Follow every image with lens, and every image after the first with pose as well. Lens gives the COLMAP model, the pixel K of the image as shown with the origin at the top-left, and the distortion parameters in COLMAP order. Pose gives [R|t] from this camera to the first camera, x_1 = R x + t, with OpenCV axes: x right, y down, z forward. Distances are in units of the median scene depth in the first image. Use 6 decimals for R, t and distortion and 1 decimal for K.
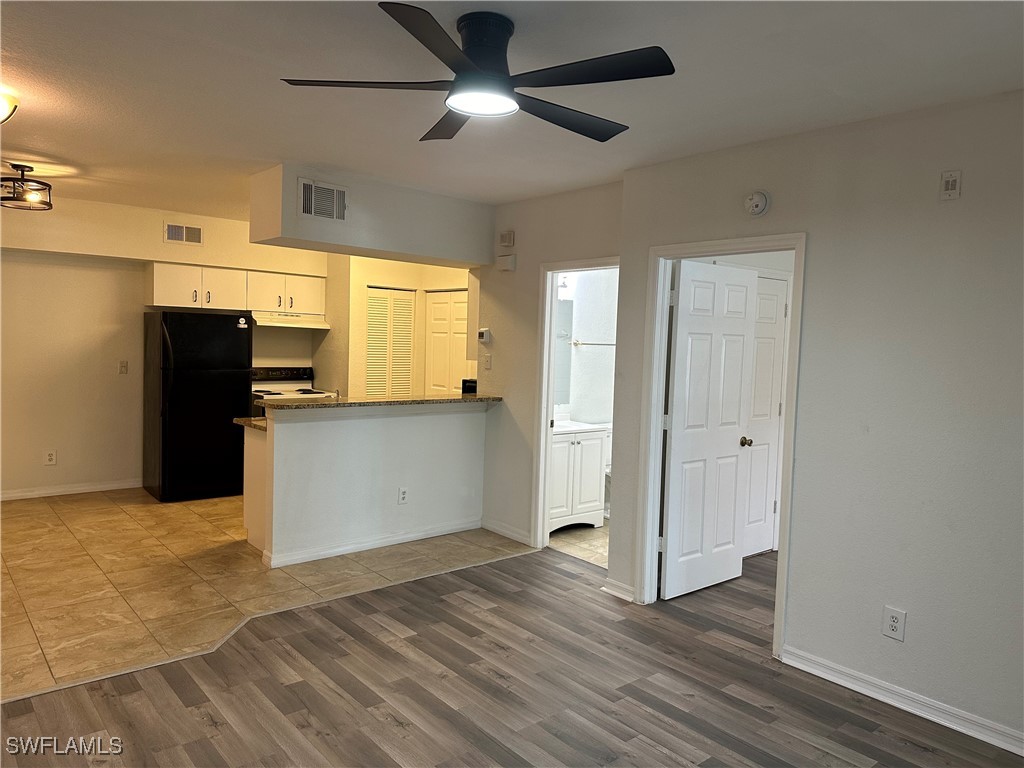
lens RADIAL K [[712.2, 0, 520.8], [0, 712.2, 384.8], [0, 0, 1]] dist [0.063368, -0.072091]
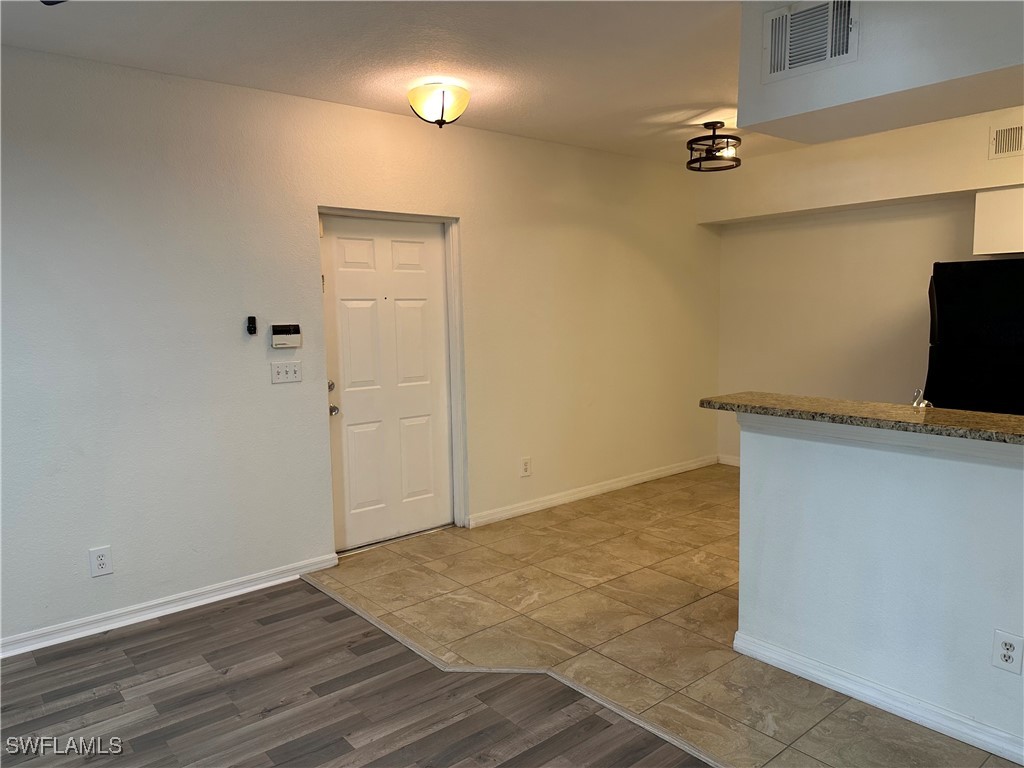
lens RADIAL K [[718.4, 0, 512.0], [0, 718.4, 384.0], [0, 0, 1]] dist [0.057235, -0.073849]
pose [[-0.017322, 0.076113, -0.996949, 0.315233], [-0.044889, 0.996034, 0.076823, -0.028118], [0.998842, 0.046083, -0.013837, 0.854538]]
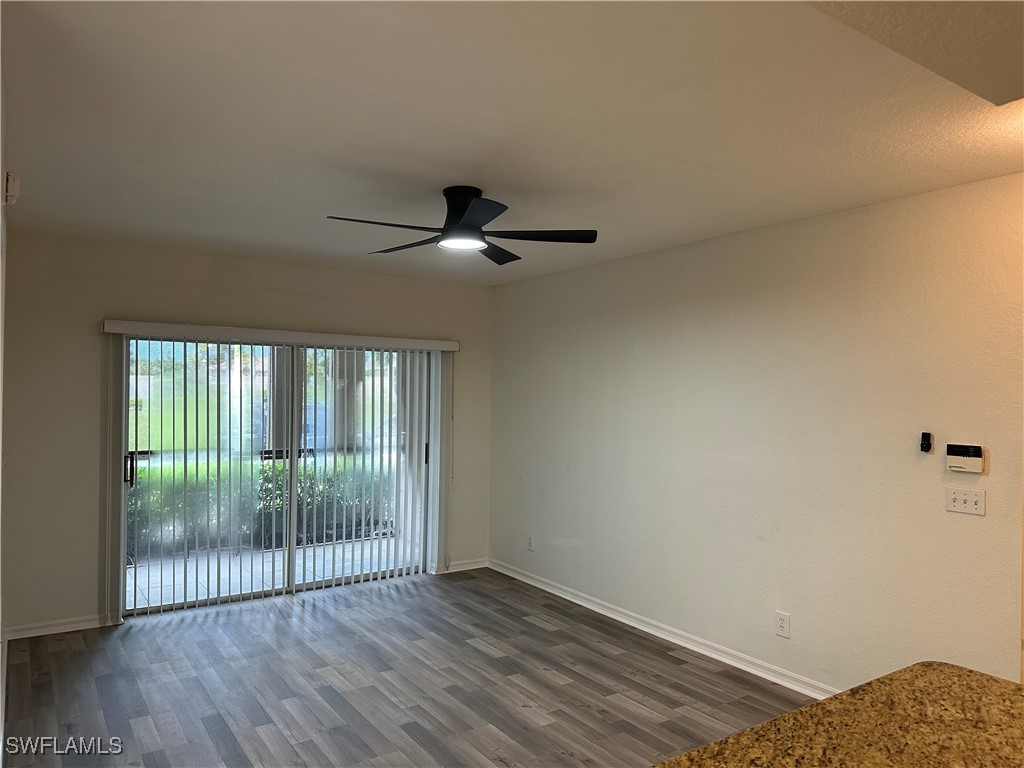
lens RADIAL K [[718.4, 0, 512.0], [0, 718.4, 384.0], [0, 0, 1]] dist [0.057235, -0.073849]
pose [[-0.992383, -0.047280, 0.113754, -0.186000], [-0.040576, 0.997341, 0.060539, -0.110106], [-0.116313, 0.055462, -0.991663, 1.362925]]
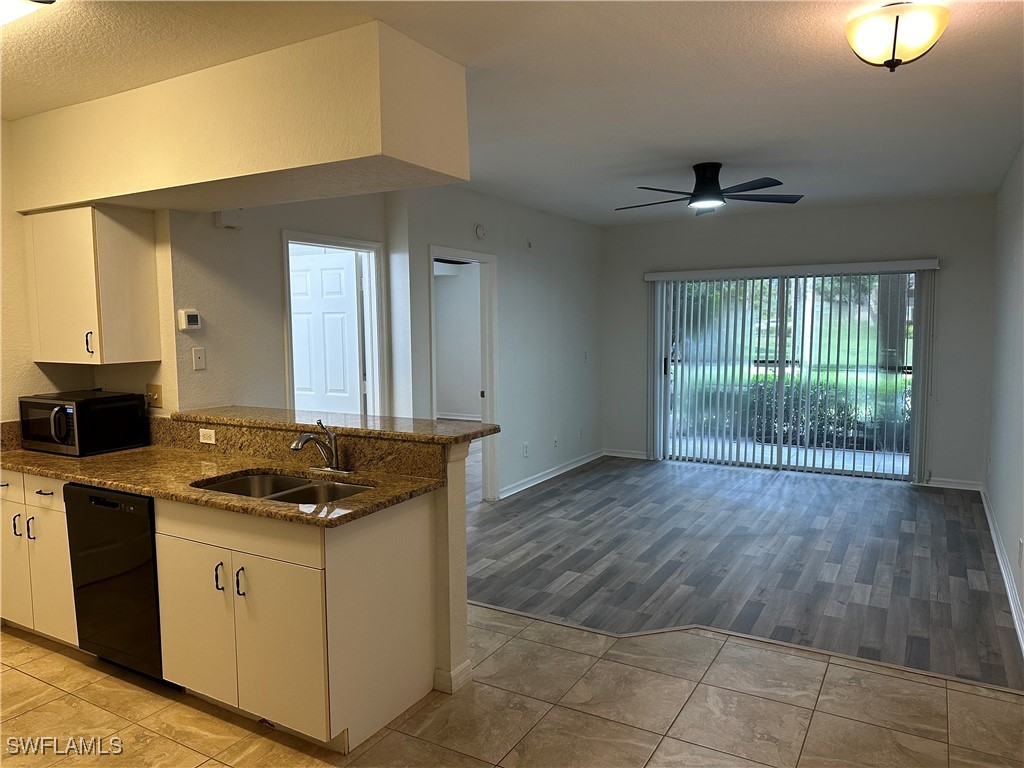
lens RADIAL K [[707.8, 0, 500.0], [0, 707.8, 382.4], [0, 0, 1]] dist [0.066657, -0.126715]
pose [[-0.313083, -0.113749, 0.942889, -1.016381], [0.062016, 0.988234, 0.139811, -0.113953], [-0.947699, 0.102247, -0.302345, 1.230690]]
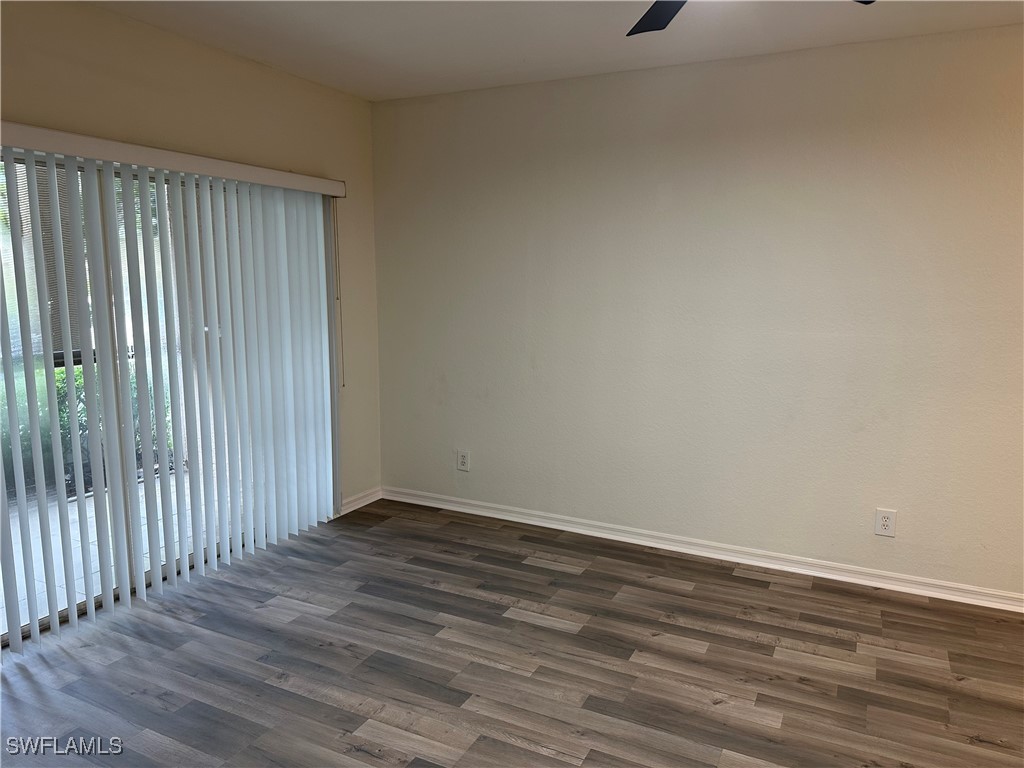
lens RADIAL K [[712.2, 0, 520.8], [0, 712.2, 384.8], [0, 0, 1]] dist [0.063368, -0.072091]
pose [[-0.920372, 0.017350, -0.390659, 0.257269], [-0.065020, 0.978319, 0.196632, -0.045481], [0.385601, 0.206376, -0.899289, 0.955709]]
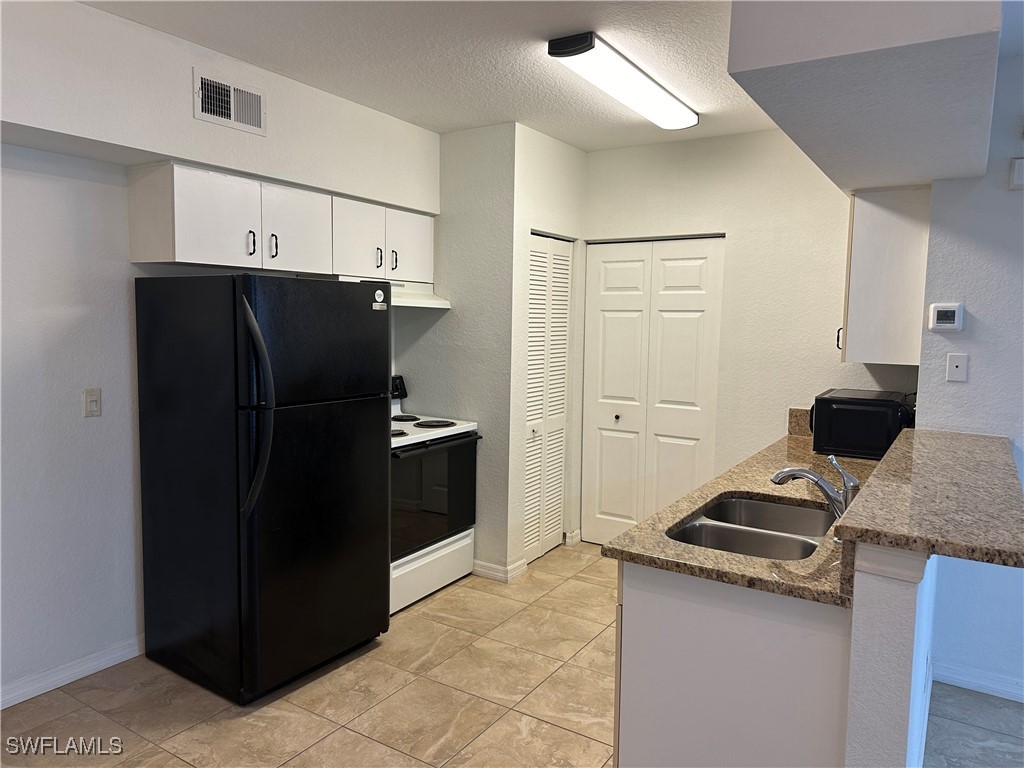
lens RADIAL K [[712.2, 0, 520.8], [0, 712.2, 384.8], [0, 0, 1]] dist [0.063368, -0.072091]
pose [[0.956051, -0.046382, 0.289509, -0.661191], [0.034576, 0.998354, 0.045763, -0.071973], [-0.291155, -0.033741, 0.956081, 0.773745]]
